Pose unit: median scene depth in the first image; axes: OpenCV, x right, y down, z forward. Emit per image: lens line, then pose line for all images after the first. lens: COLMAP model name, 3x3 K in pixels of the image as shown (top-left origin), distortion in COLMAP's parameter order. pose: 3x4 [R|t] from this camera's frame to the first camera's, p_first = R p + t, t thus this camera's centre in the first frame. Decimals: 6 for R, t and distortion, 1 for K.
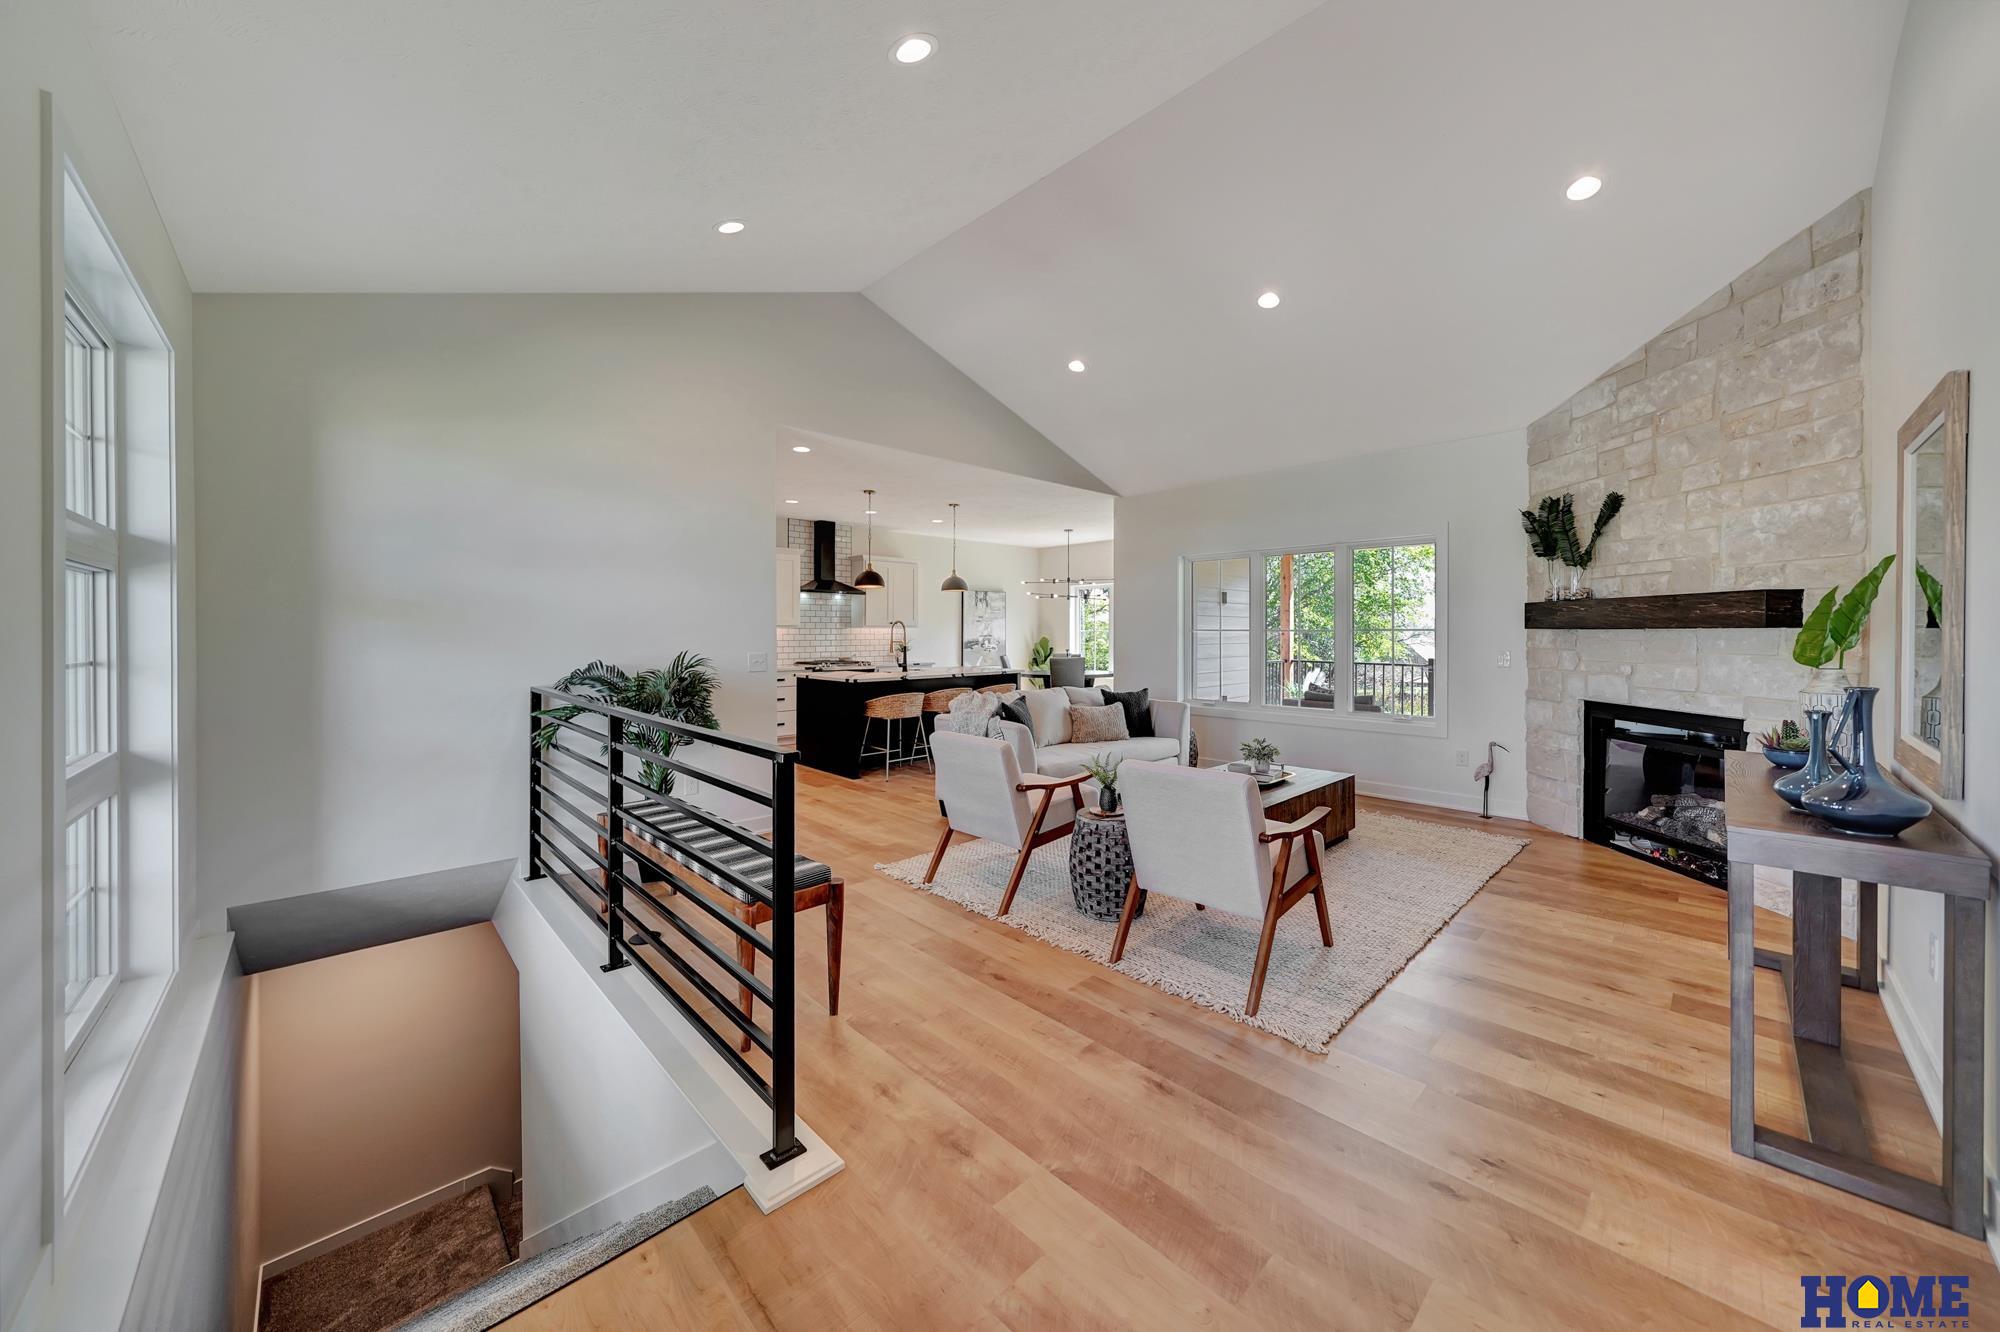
lens RADIAL K [[699.9, 0, 997.9], [0, 699.9, 650.1], [0, 0, 1]] dist [-0.000929, -0.000538]
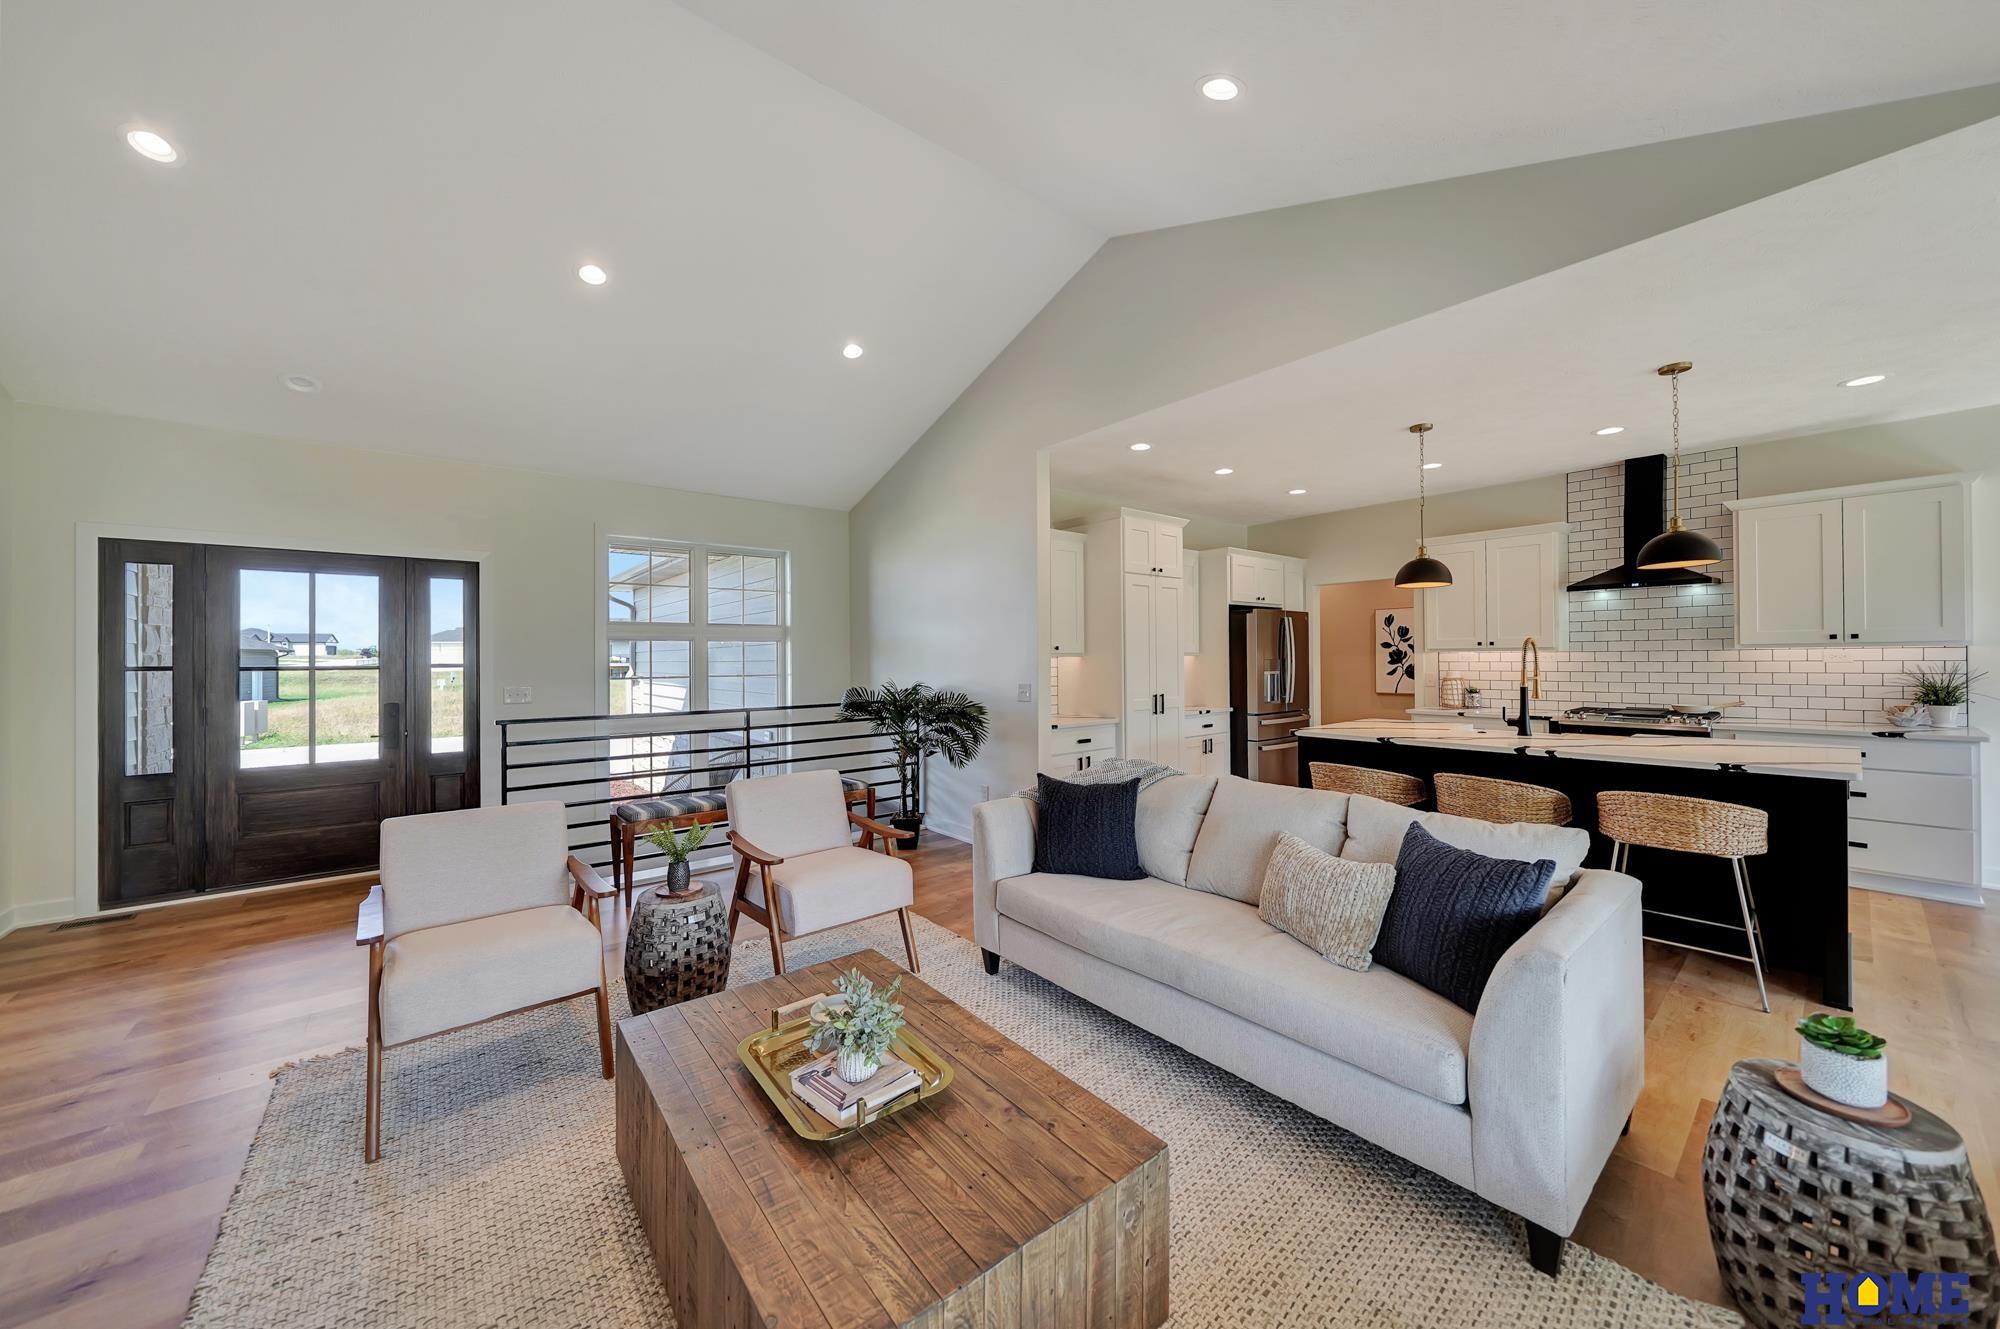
lens RADIAL K [[701.9, 0, 1000.0], [0, 701.9, 664.5], [0, 0, 1]] dist [-0.006870, -0.000161]
pose [[-0.088235, 0.003111, -0.996095, 0.425813], [-0.010710, 0.999934, 0.004072, -0.020316], [0.996042, 0.011028, -0.088196, 0.658202]]
